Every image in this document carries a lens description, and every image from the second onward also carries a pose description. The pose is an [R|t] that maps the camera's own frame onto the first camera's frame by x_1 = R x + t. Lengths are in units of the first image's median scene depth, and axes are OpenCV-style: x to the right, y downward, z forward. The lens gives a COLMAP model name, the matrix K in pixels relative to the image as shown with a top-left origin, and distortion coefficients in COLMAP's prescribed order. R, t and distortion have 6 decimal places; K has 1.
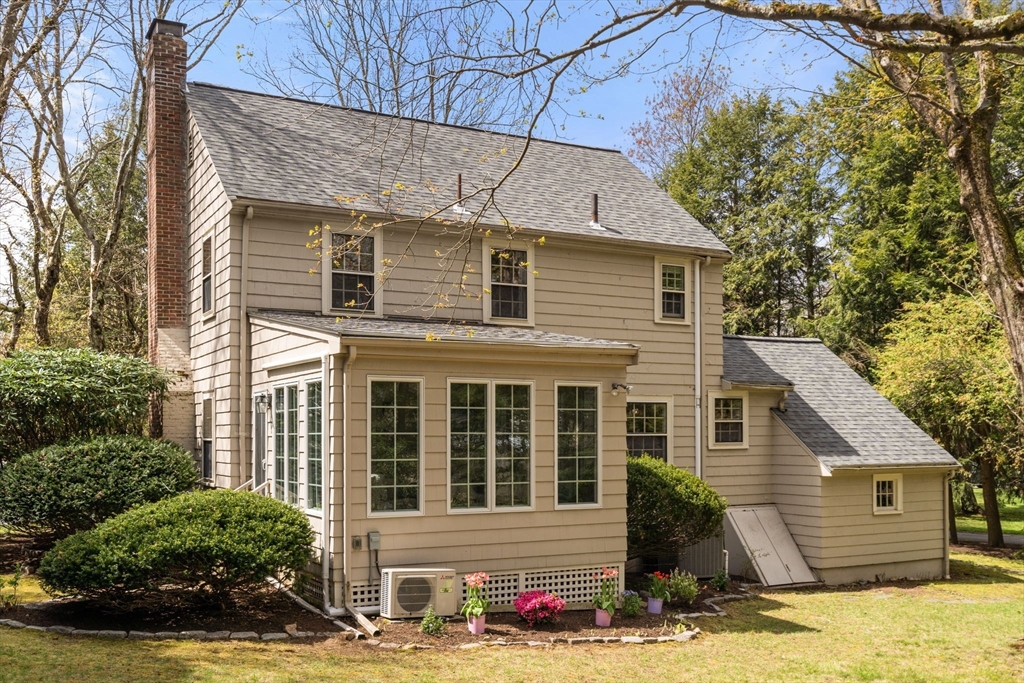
lens RADIAL K [[970.1, 0, 512.0], [0, 970.1, 341.5], [0, 0, 1]] dist [0.001305, -0.000769]
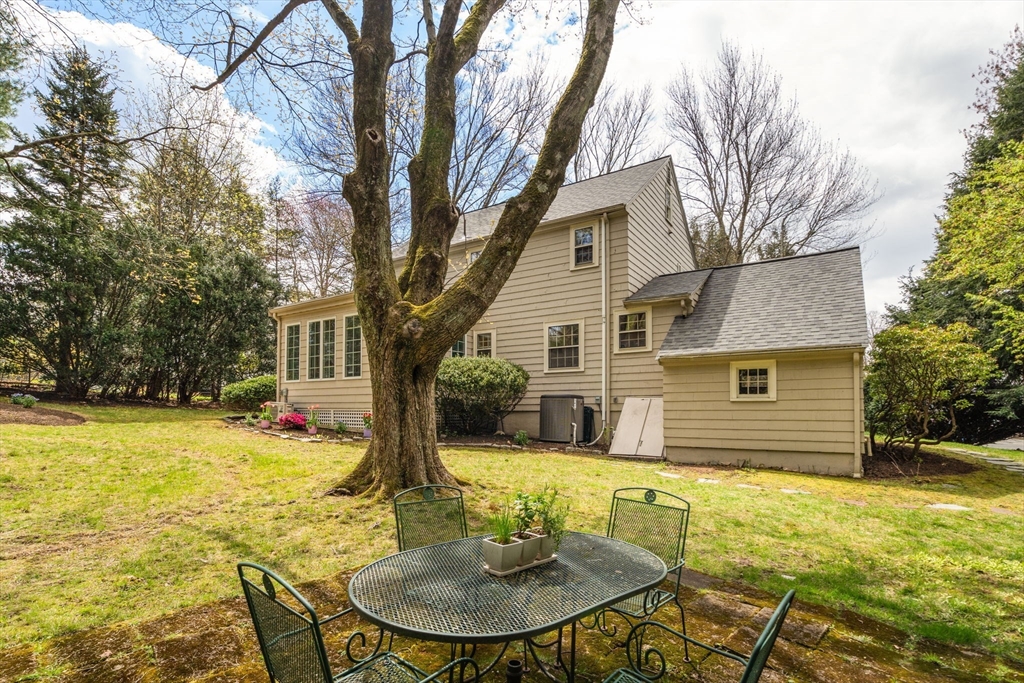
lens RADIAL K [[502.6, 0, 512.0], [0, 502.6, 341.5], [0, 0, 1]] dist [0.000537, 0.000017]
pose [[0.475545, -0.123147, -0.871029, 0.747948], [0.081553, 0.992061, -0.095734, 0.150733], [0.875903, -0.025509, 0.481812, 0.551946]]
